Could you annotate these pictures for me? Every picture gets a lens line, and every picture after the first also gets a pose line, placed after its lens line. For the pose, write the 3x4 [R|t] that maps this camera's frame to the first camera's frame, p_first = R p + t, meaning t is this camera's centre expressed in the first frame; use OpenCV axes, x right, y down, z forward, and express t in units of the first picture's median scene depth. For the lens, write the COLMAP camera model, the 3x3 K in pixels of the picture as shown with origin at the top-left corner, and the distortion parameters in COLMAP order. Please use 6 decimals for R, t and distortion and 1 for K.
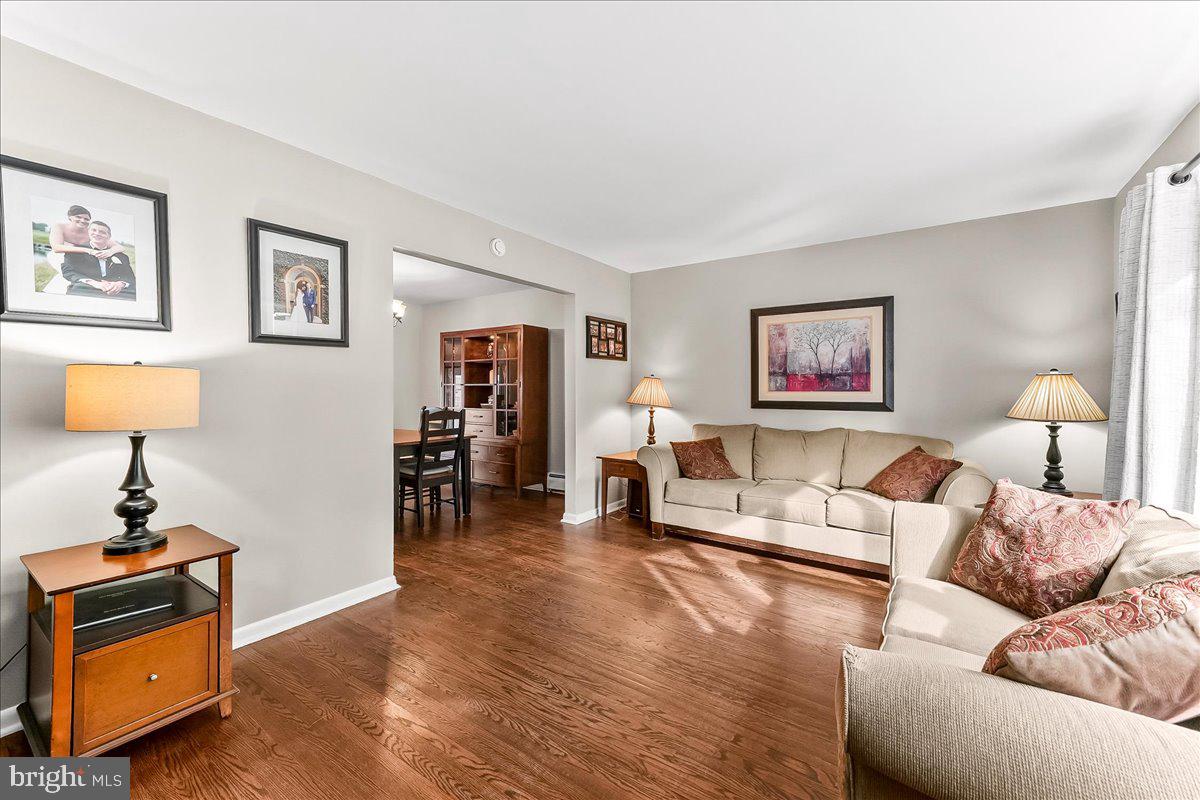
lens RADIAL K [[489.6, 0, 597.4], [0, 489.6, 393.4], [0, 0, 1]] dist [0.017351, 0.000058]
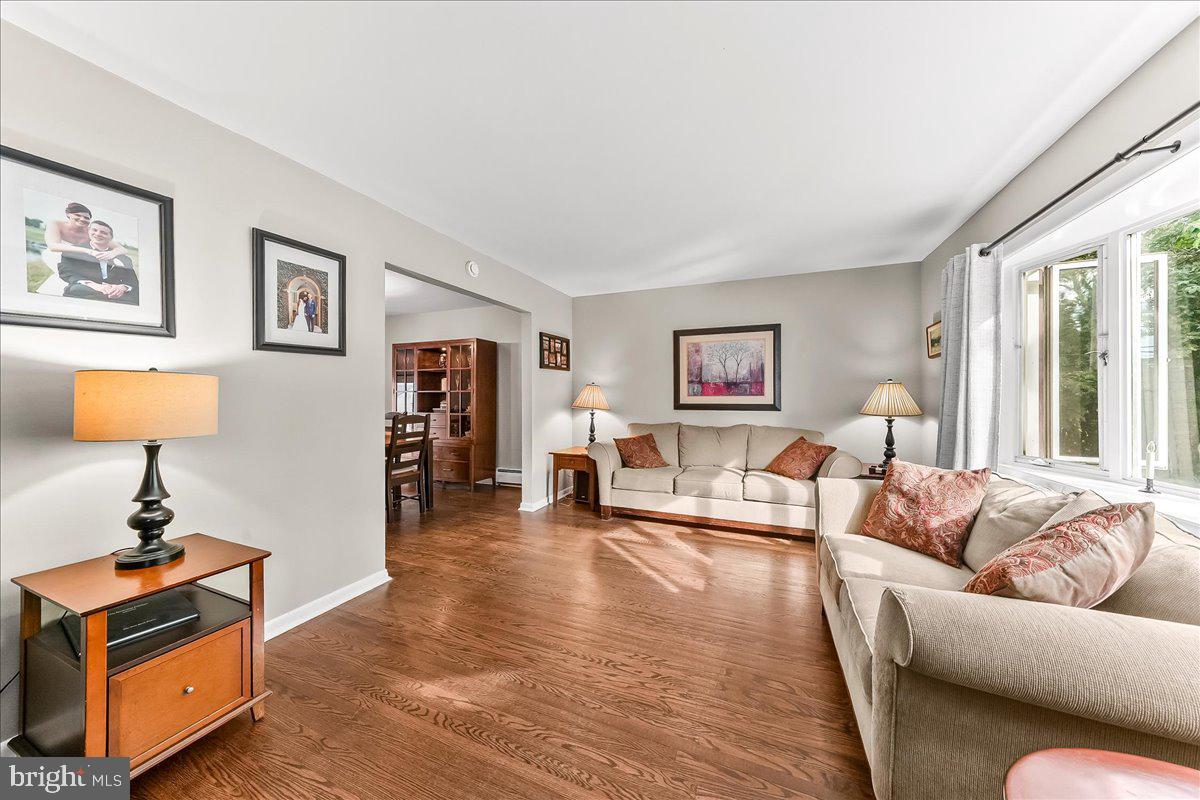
lens RADIAL K [[412.1, 0, 592.4], [0, 412.1, 397.1], [0, 0, 1]] dist [-0.001047, 0.000111]
pose [[0.978978, -0.005340, 0.203898, -0.182821], [0.006050, 0.999978, -0.002859, 0.000009], [-0.203878, 0.004032, 0.978988, 0.029102]]
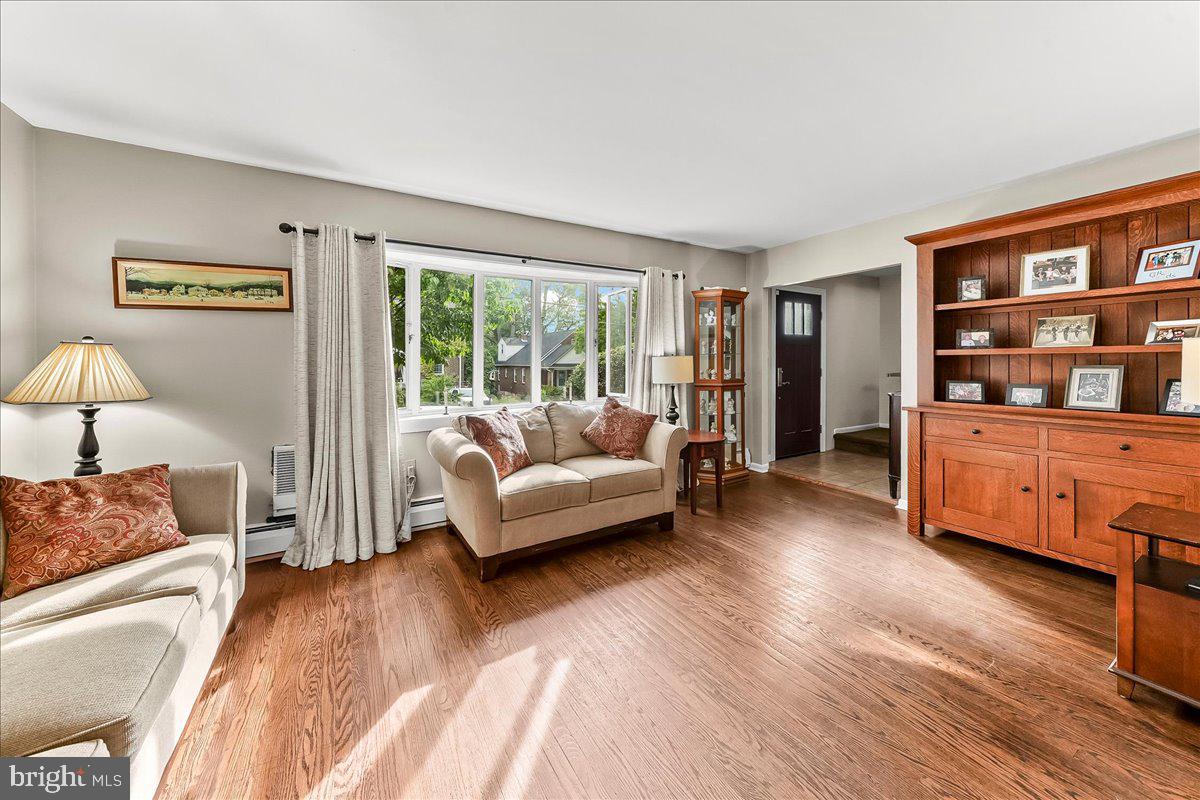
lens RADIAL K [[437.1, 0, 599.9], [0, 437.1, 363.4], [0, 0, 1]] dist [0.008434, 0.000033]
pose [[-0.915718, -0.002560, 0.401814, -0.113235], [0.005377, 0.999812, 0.018624, -0.019029], [-0.401787, 0.019215, -0.915532, 1.604266]]
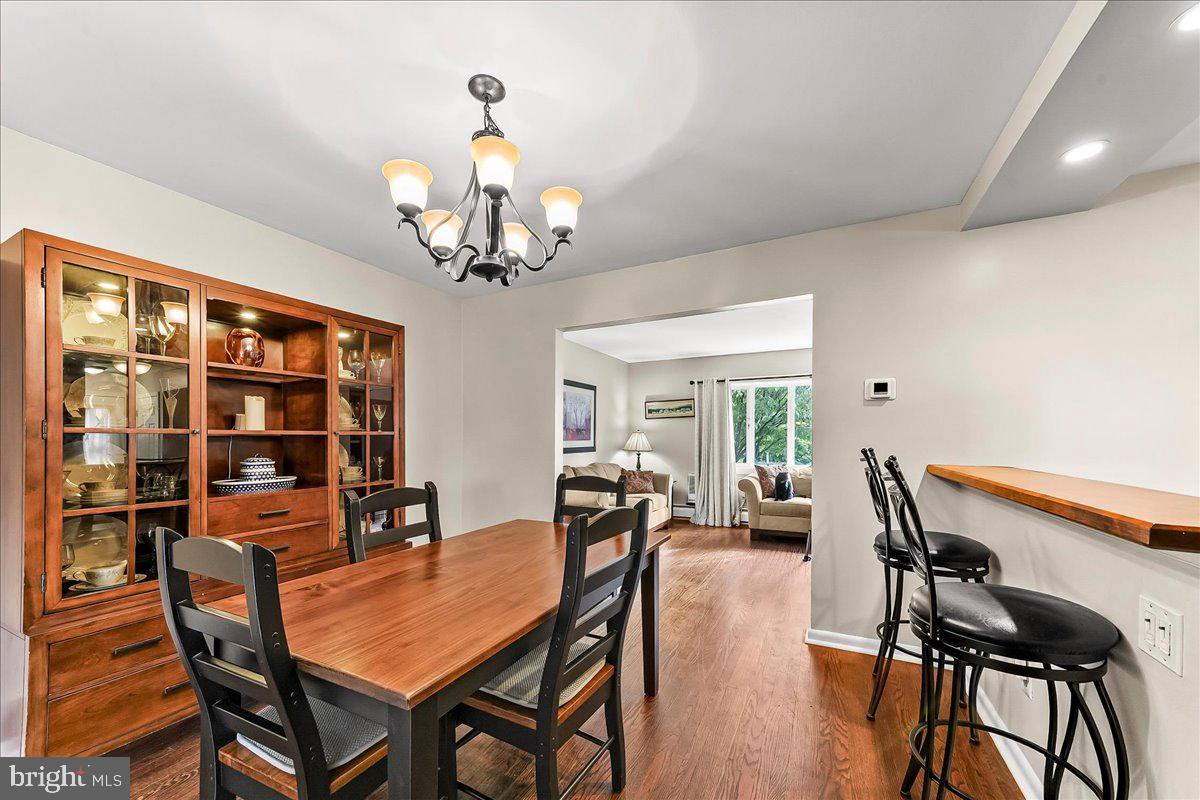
lens RADIAL K [[489.6, 0, 597.4], [0, 489.6, 393.4], [0, 0, 1]] dist [0.017351, 0.000058]
pose [[-0.166318, 0.088725, 0.982072, -1.721160], [0.013294, 0.996055, -0.087737, -0.025103], [-0.985982, -0.001536, -0.166842, 1.951999]]
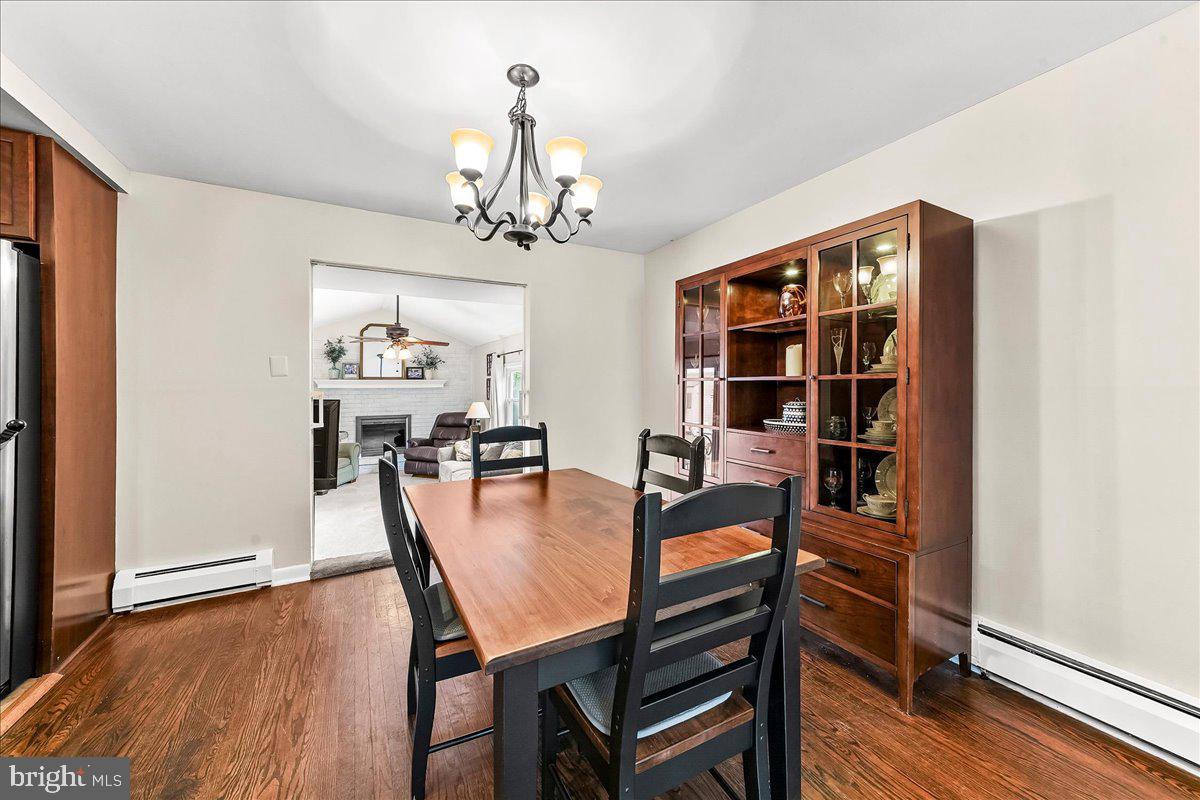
lens RADIAL K [[443.6, 0, 600.2], [0, 443.6, 379.7], [0, 0, 1]] dist [-0.000228, 0.000162]
pose [[0.898321, -0.012040, -0.439175, -0.473340], [0.003480, 0.999788, -0.020292, -0.021245], [0.439327, 0.016700, 0.898172, 1.369308]]
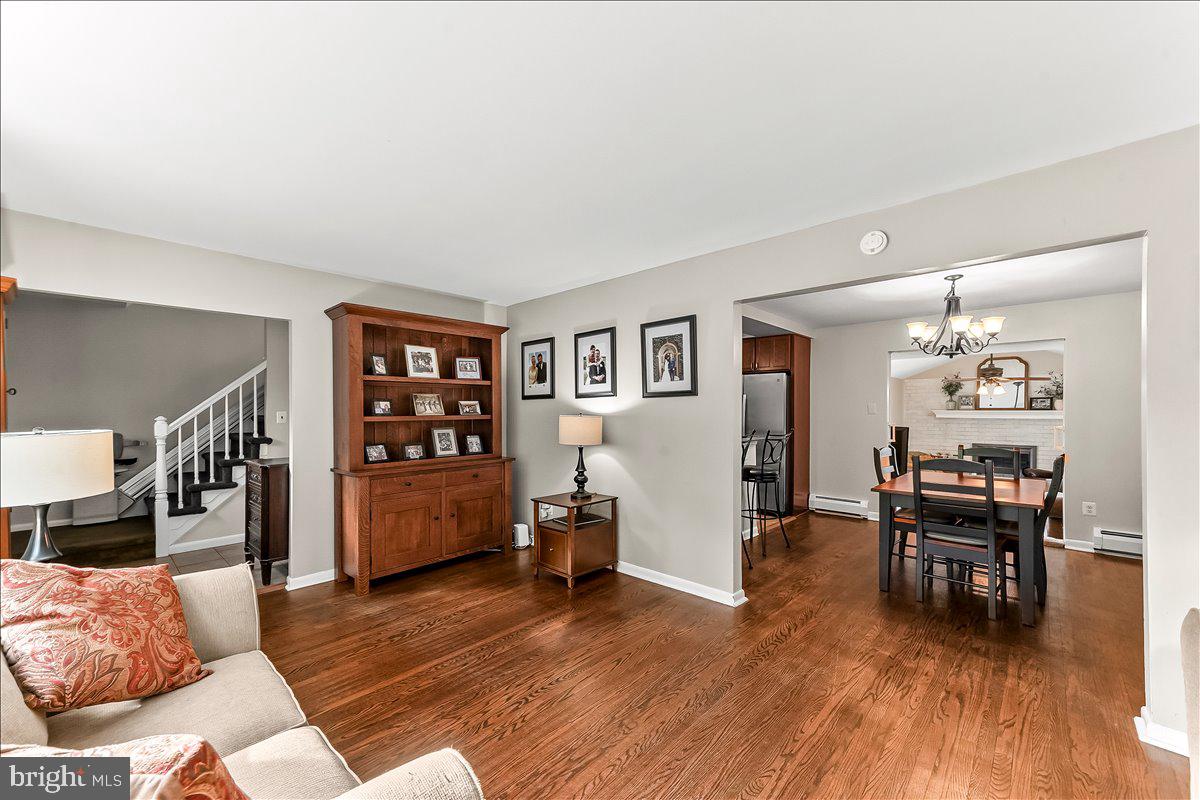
lens RADIAL K [[471.3, 0, 596.6], [0, 471.3, 417.7], [0, 0, 1]] dist [0.015014, 0.000047]
pose [[-0.139758, 0.012099, -0.990112, 0.828986], [-0.011709, 0.999835, 0.013871, -0.054109], [0.990116, 0.013532, -0.139593, 0.992820]]
